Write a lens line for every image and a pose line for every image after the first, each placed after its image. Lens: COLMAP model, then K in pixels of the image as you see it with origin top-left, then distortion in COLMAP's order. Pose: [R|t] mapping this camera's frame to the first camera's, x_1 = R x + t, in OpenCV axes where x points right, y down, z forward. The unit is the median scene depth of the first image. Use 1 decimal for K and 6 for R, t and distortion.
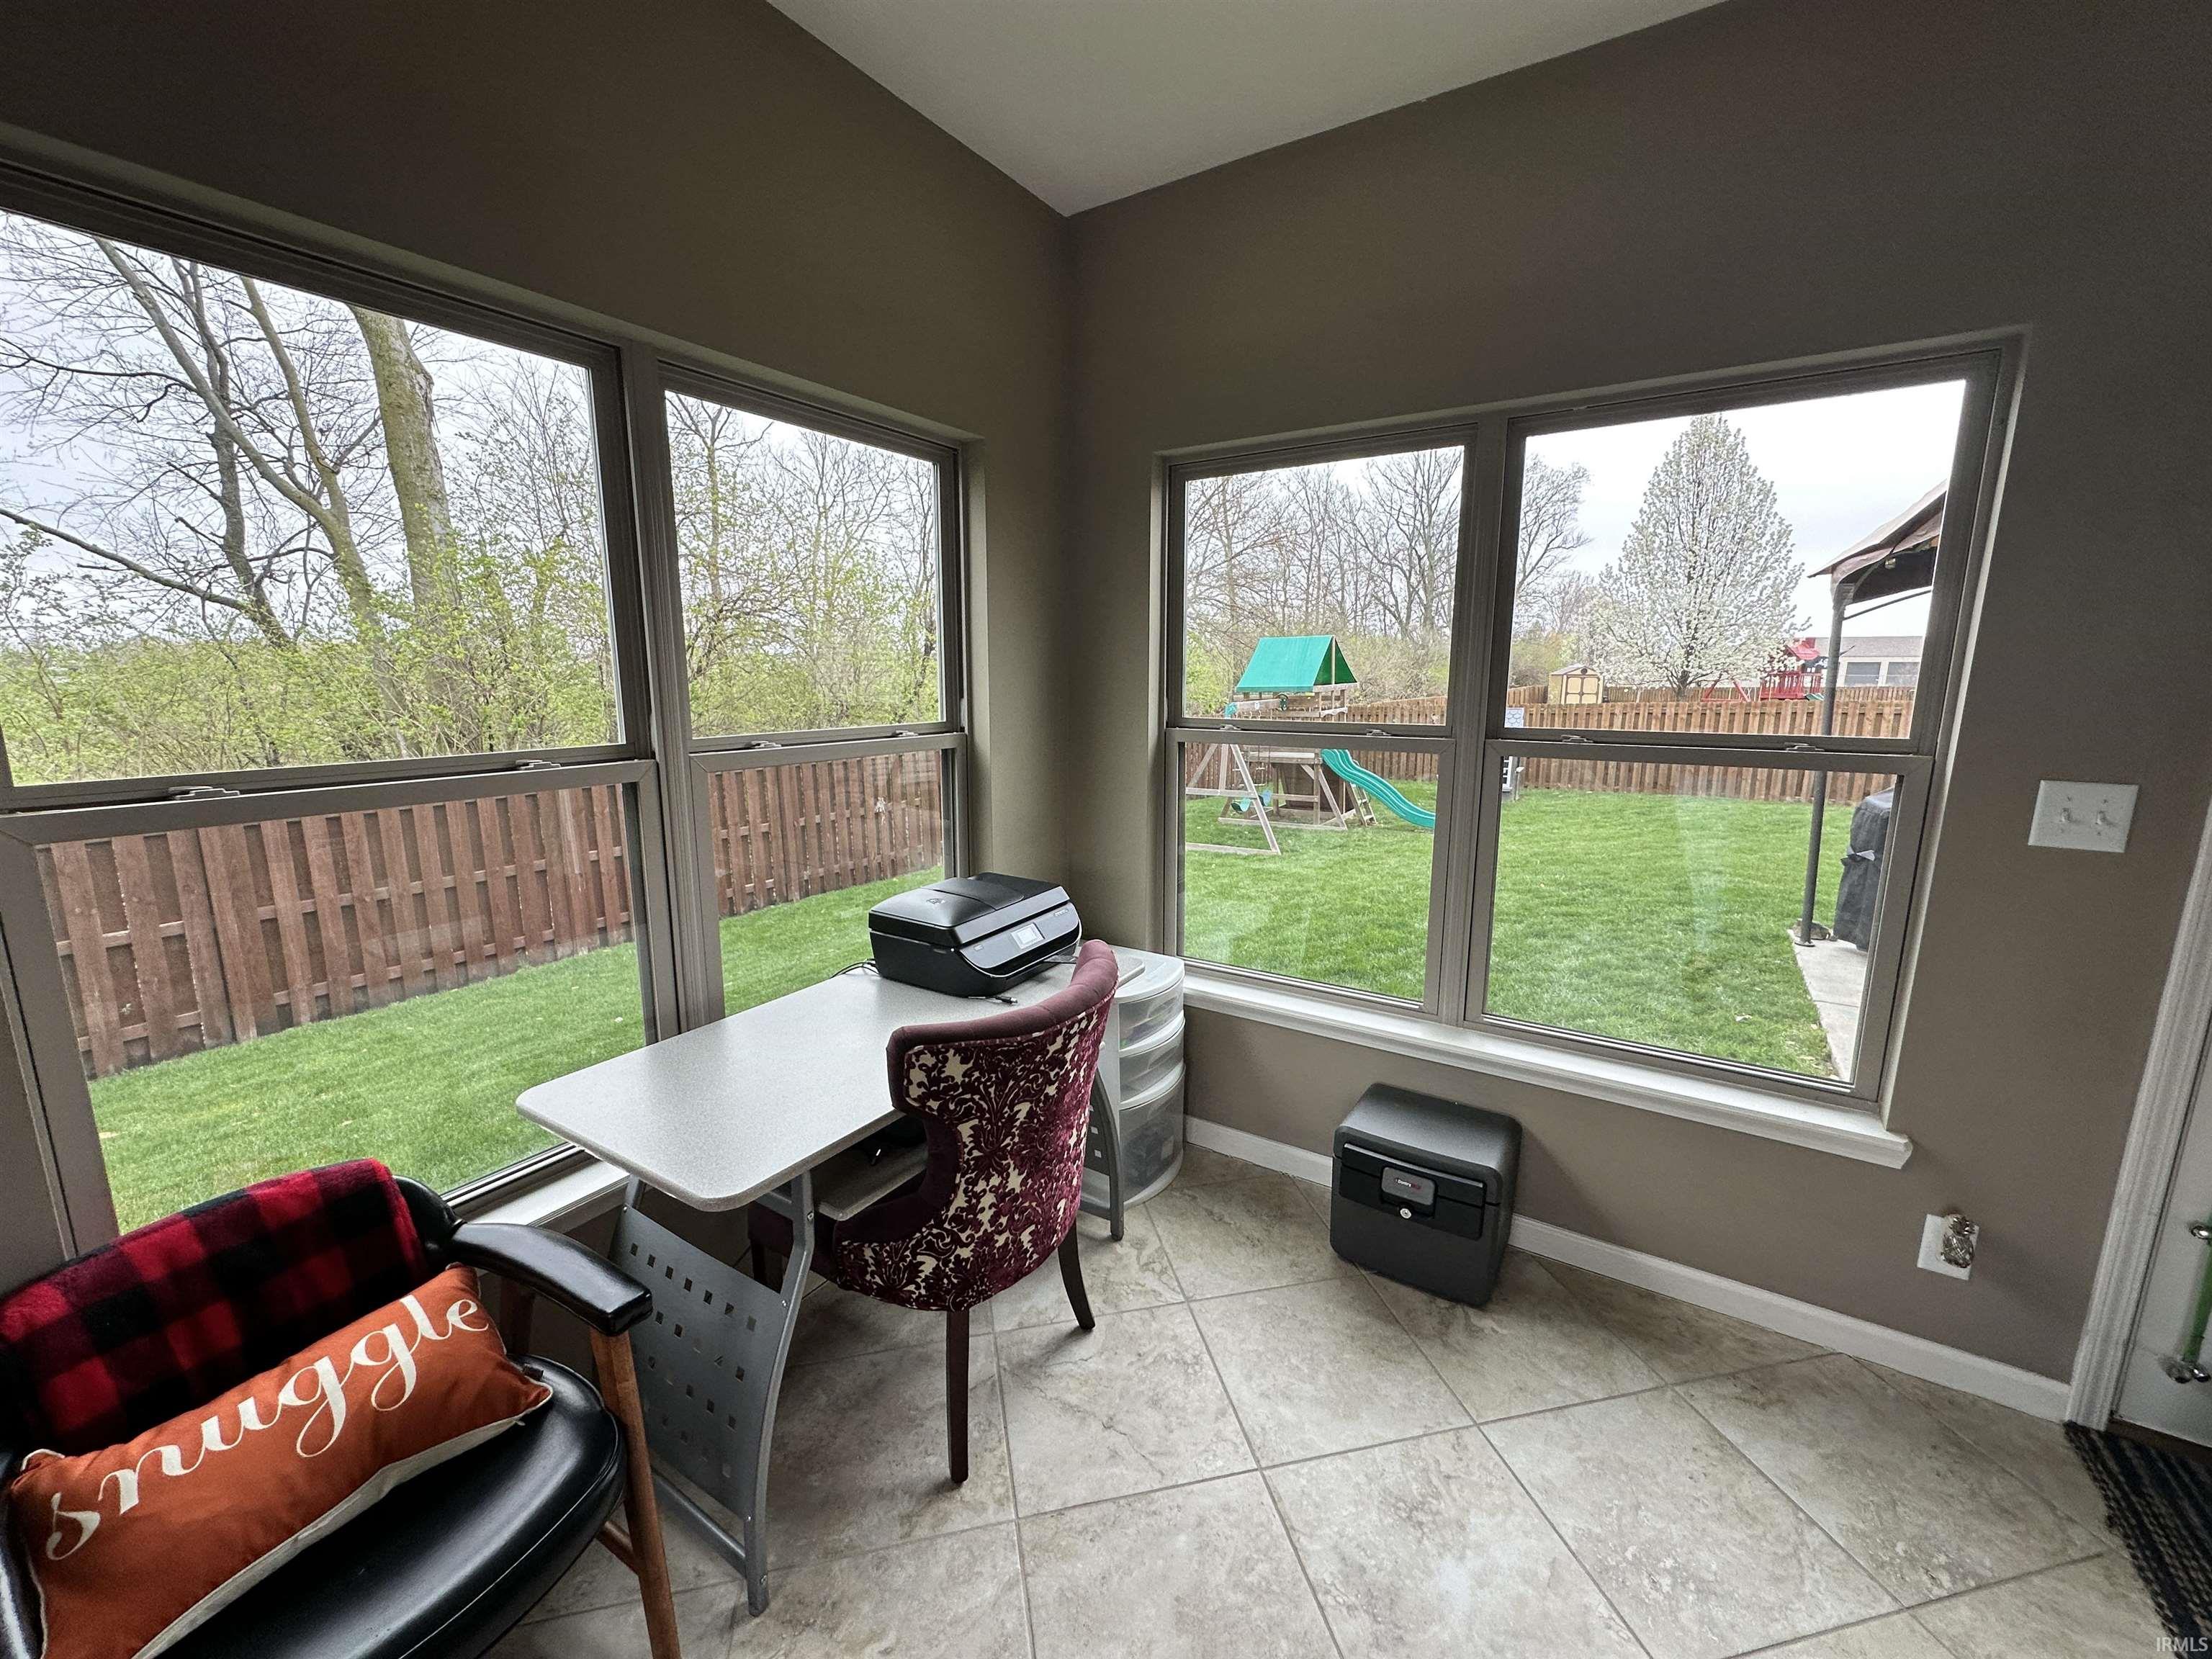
lens RADIAL K [[881.9, 0, 1106.0], [0, 881.9, 829.5], [0, 0, 1]] dist [-0.003407, 0.000469]
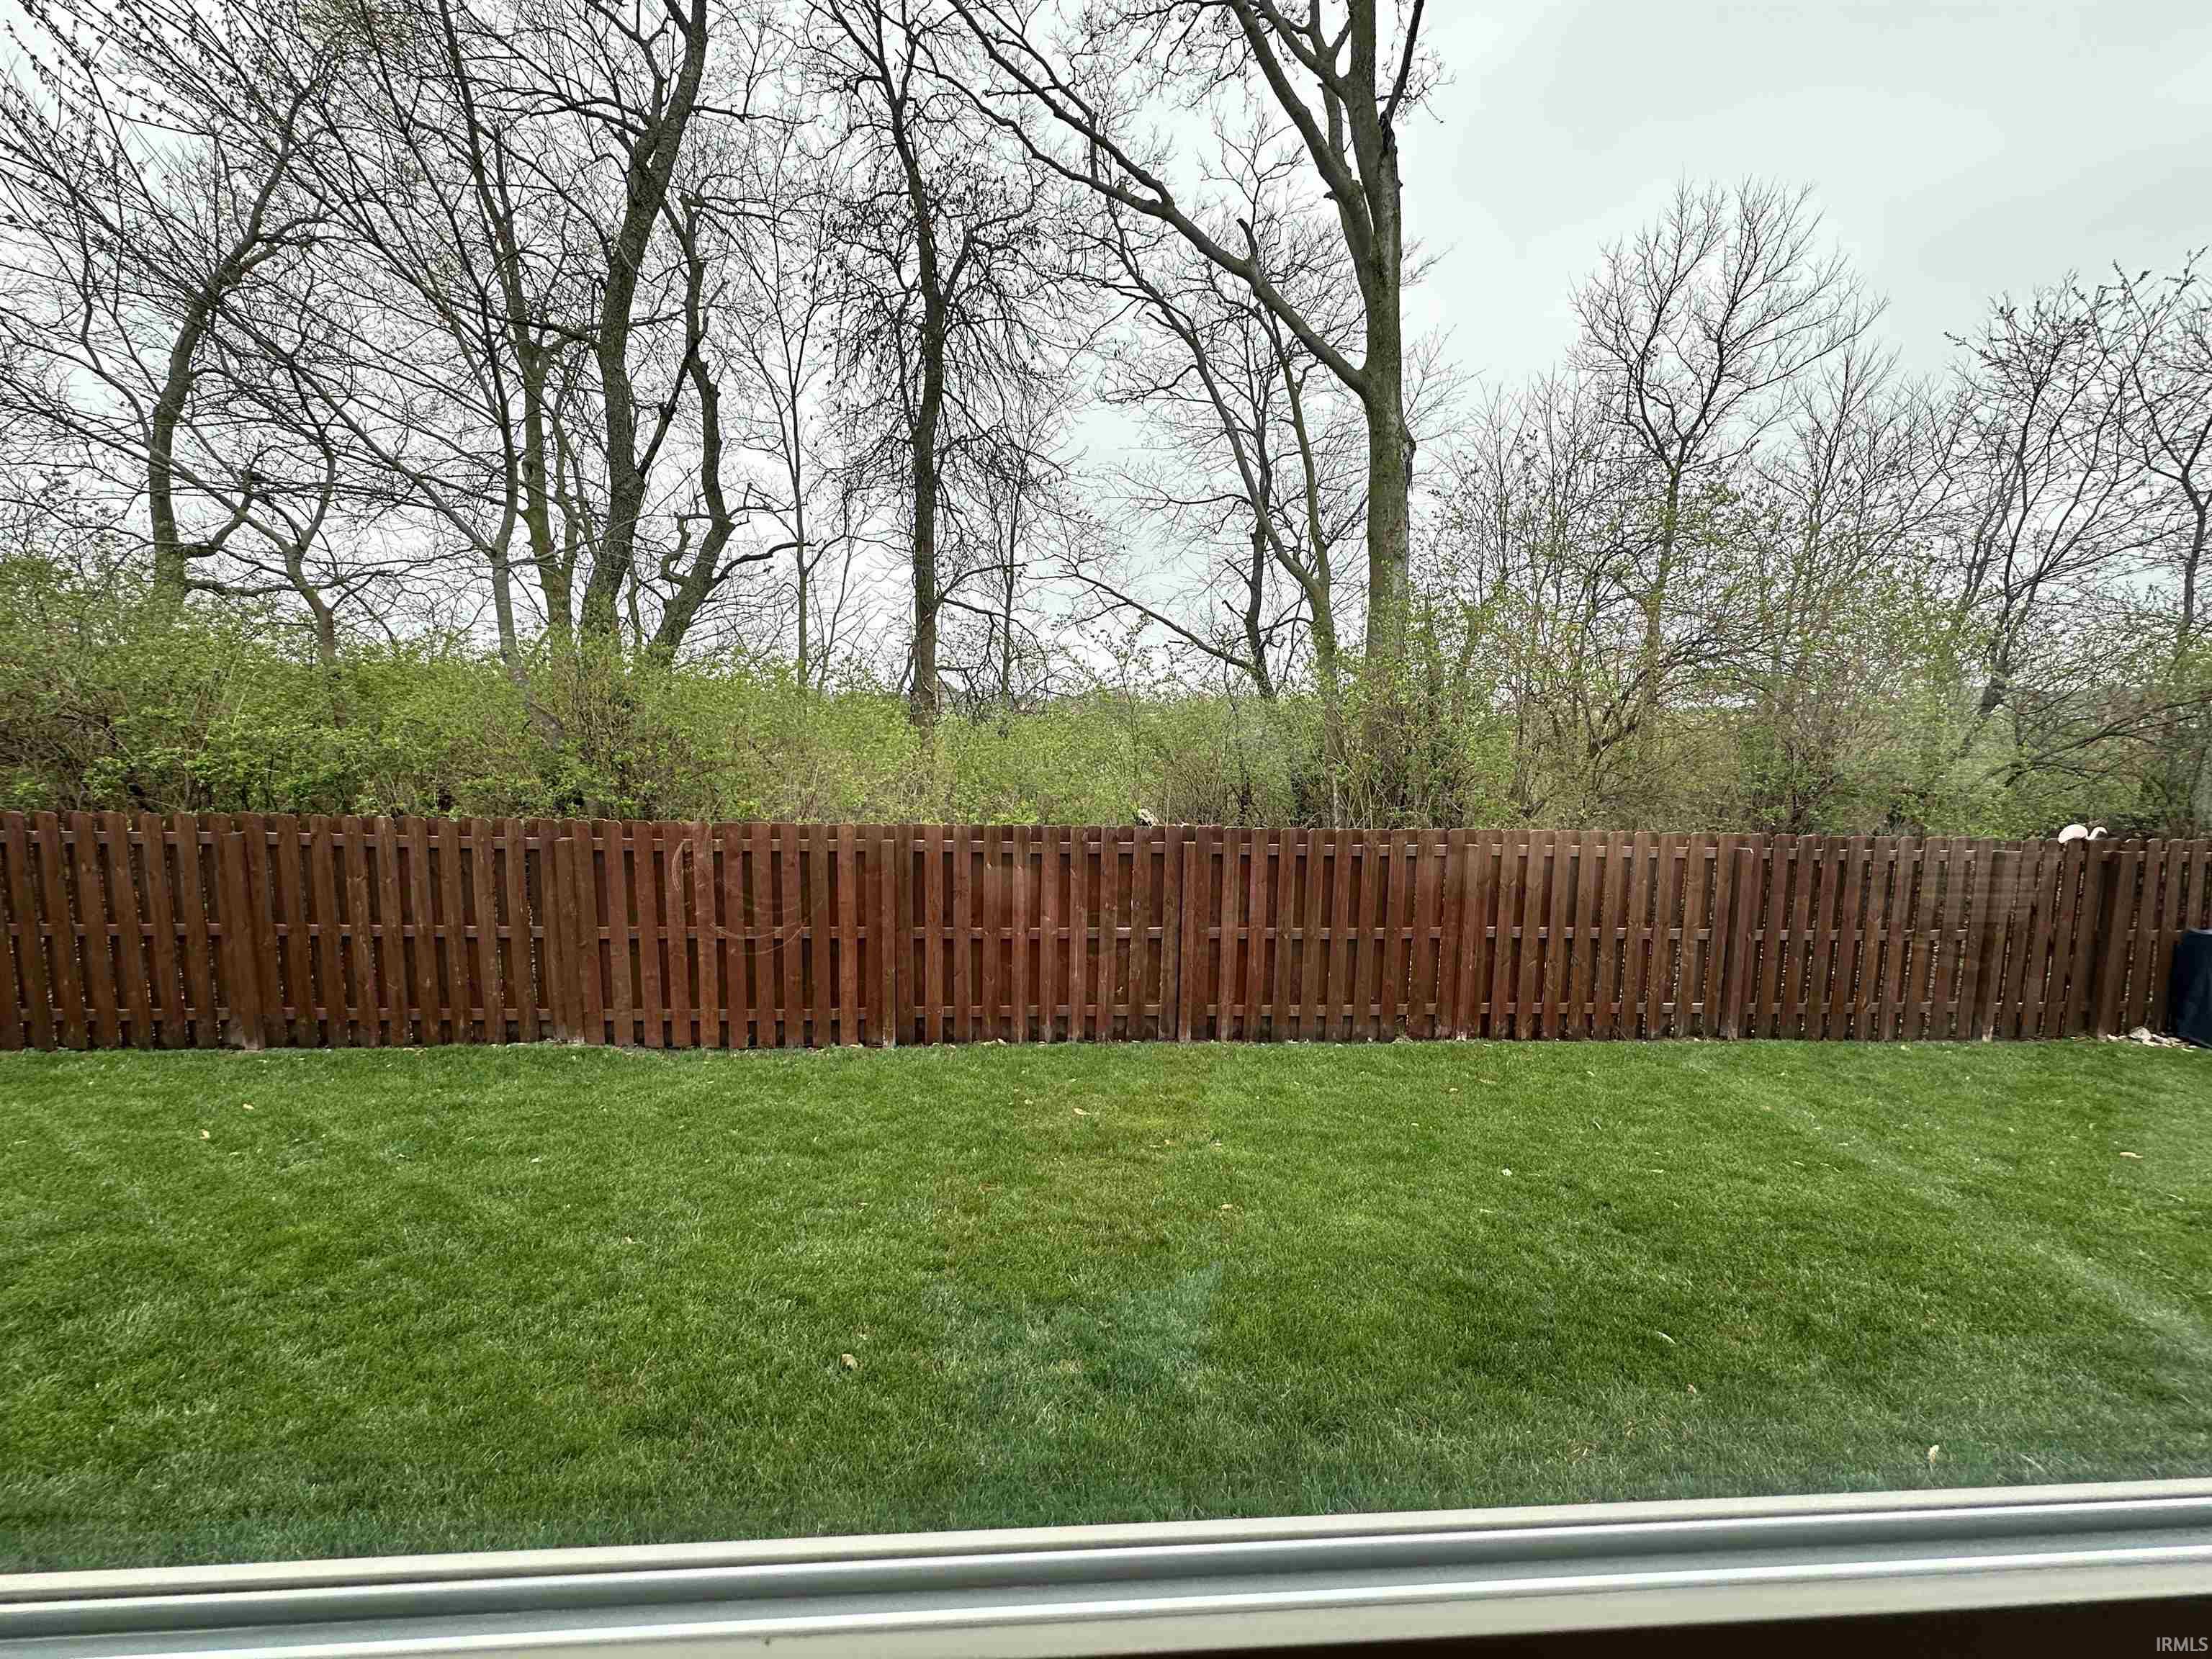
lens RADIAL K [[881.9, 0, 1106.0], [0, 881.9, 829.5], [0, 0, 1]] dist [-0.003407, 0.000469]
pose [[0.601996, 0.116549, -0.789948, -0.108578], [-0.162588, 0.986457, 0.021639, -0.023775], [0.781771, 0.115409, 0.612792, 0.123081]]
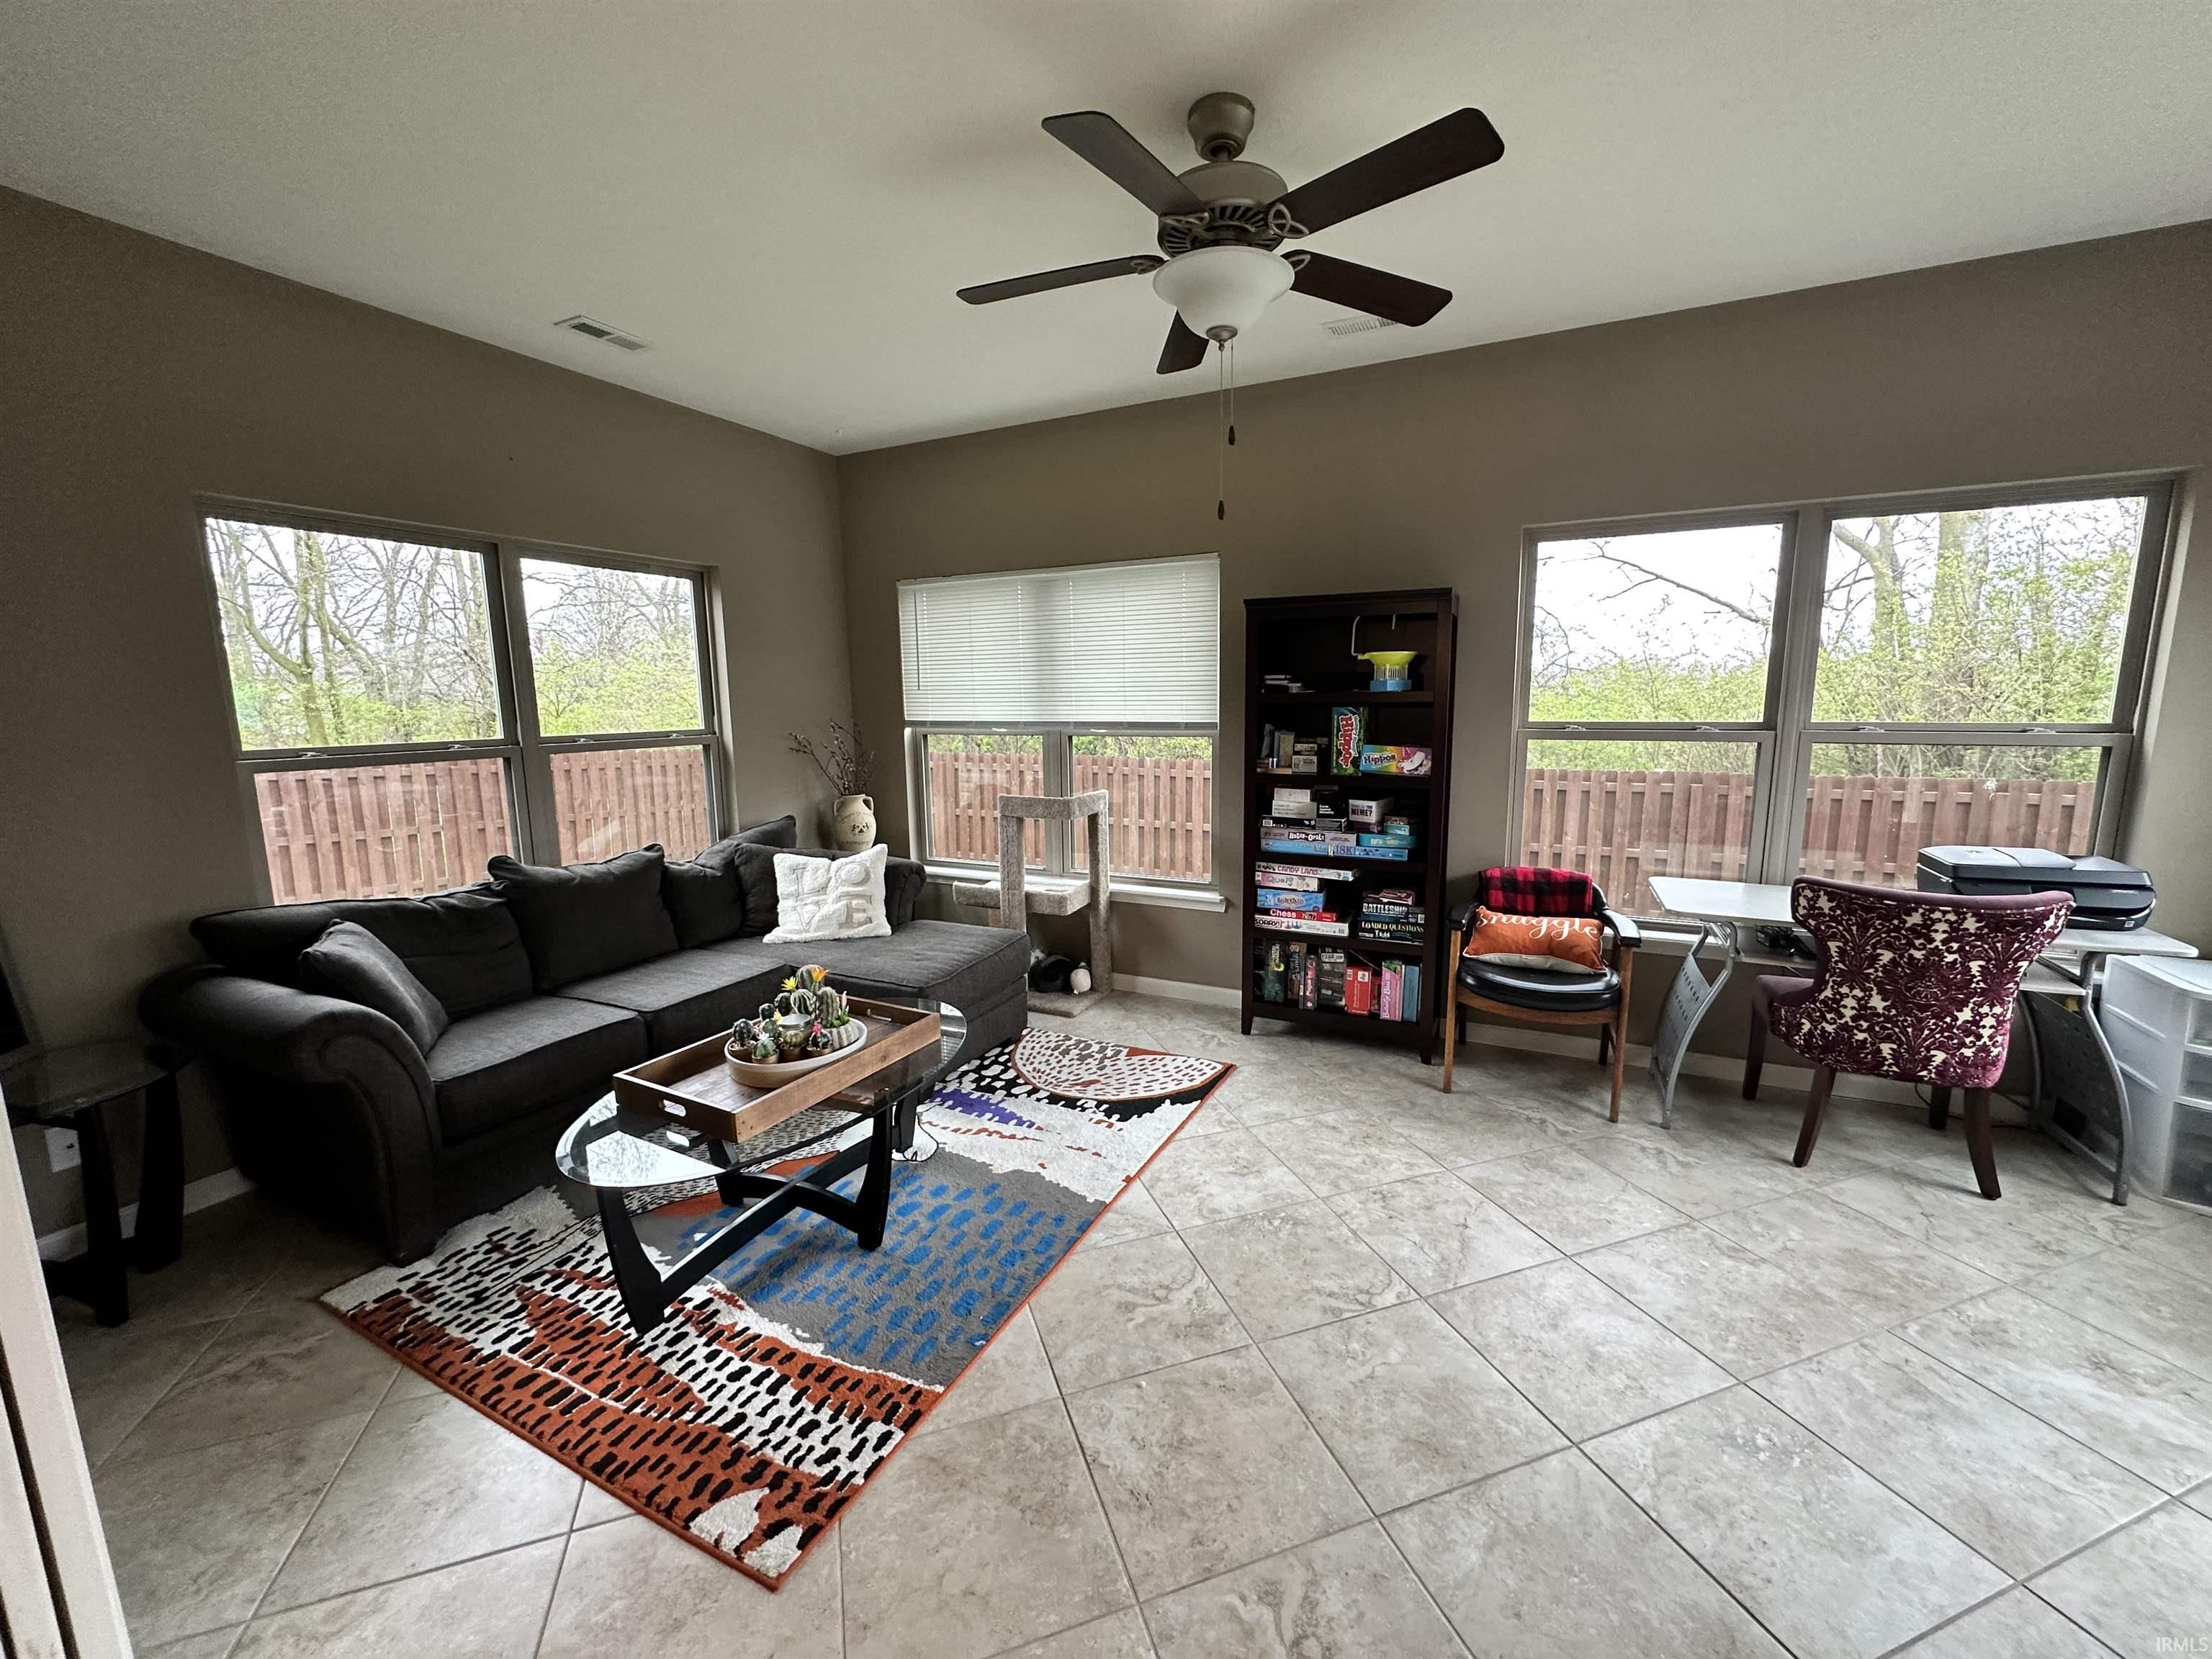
lens RADIAL K [[879.9, 0, 1108.3], [0, 879.9, 828.5], [0, 0, 1]] dist [-0.003542, 0.000585]
pose [[0.114480, 0.149131, -0.982168, 0.197340], [-0.164799, 0.977820, 0.129262, 0.018868], [0.979661, 0.147063, 0.136517, -0.097160]]
